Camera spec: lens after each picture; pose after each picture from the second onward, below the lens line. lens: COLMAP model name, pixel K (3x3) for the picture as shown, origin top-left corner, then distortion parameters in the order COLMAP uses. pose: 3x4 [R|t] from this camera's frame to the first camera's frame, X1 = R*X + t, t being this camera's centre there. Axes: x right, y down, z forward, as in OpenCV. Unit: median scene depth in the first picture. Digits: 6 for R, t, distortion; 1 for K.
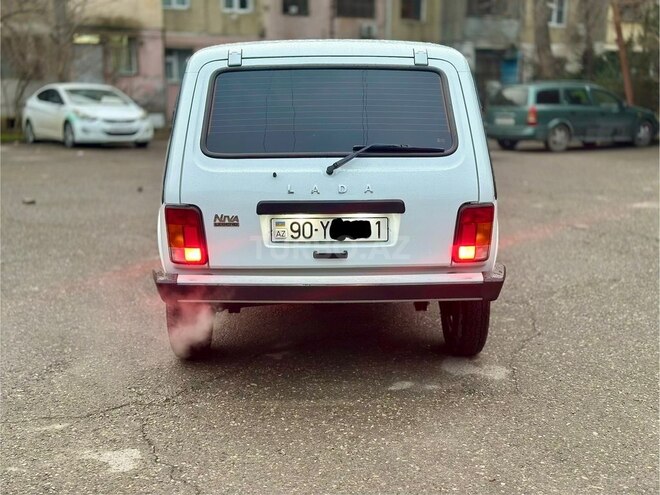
lens RADIAL K [[931.1, 0, 330.0], [0, 931.1, 247.5], [0, 0, 1]] dist [0.206213, -0.571780]
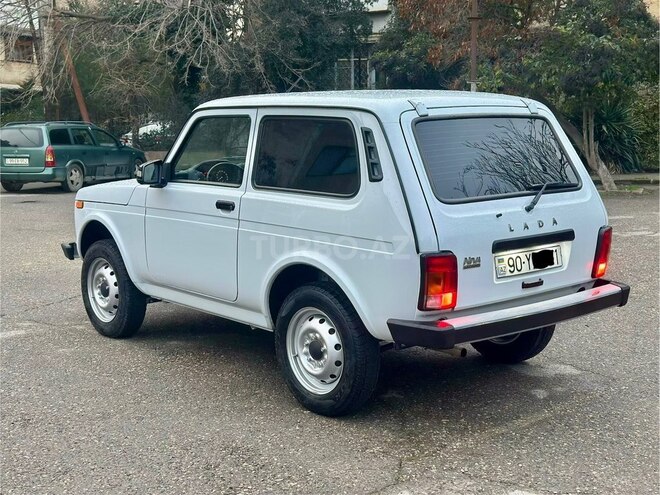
lens RADIAL K [[931.1, 0, 330.0], [0, 931.1, 247.5], [0, 0, 1]] dist [0.206213, -0.571780]
pose [[0.751107, -0.094704, 0.653353, -0.883381], [0.119527, 0.992810, 0.006498, -0.069118], [-0.649270, 0.073212, 0.757026, 0.298971]]
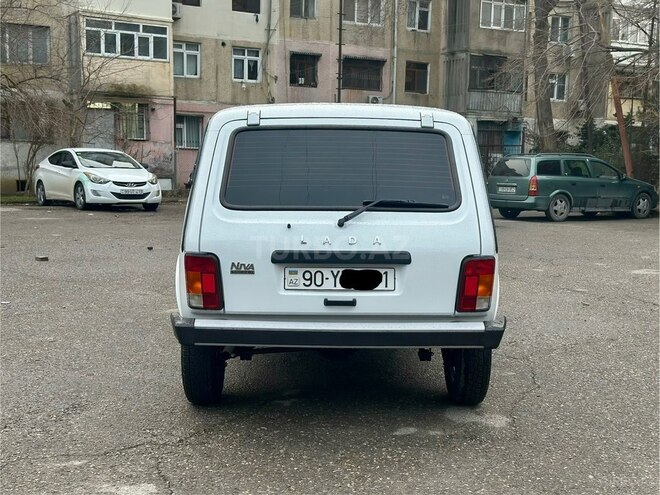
lens RADIAL K [[931.1, 0, 330.0], [0, 931.1, 247.5], [0, 0, 1]] dist [0.206213, -0.571780]
pose [[0.999836, 0.017871, -0.002824, -0.008749], [-0.018029, 0.997190, -0.072707, 0.021970], [0.001517, 0.072746, 0.997349, -0.056218]]
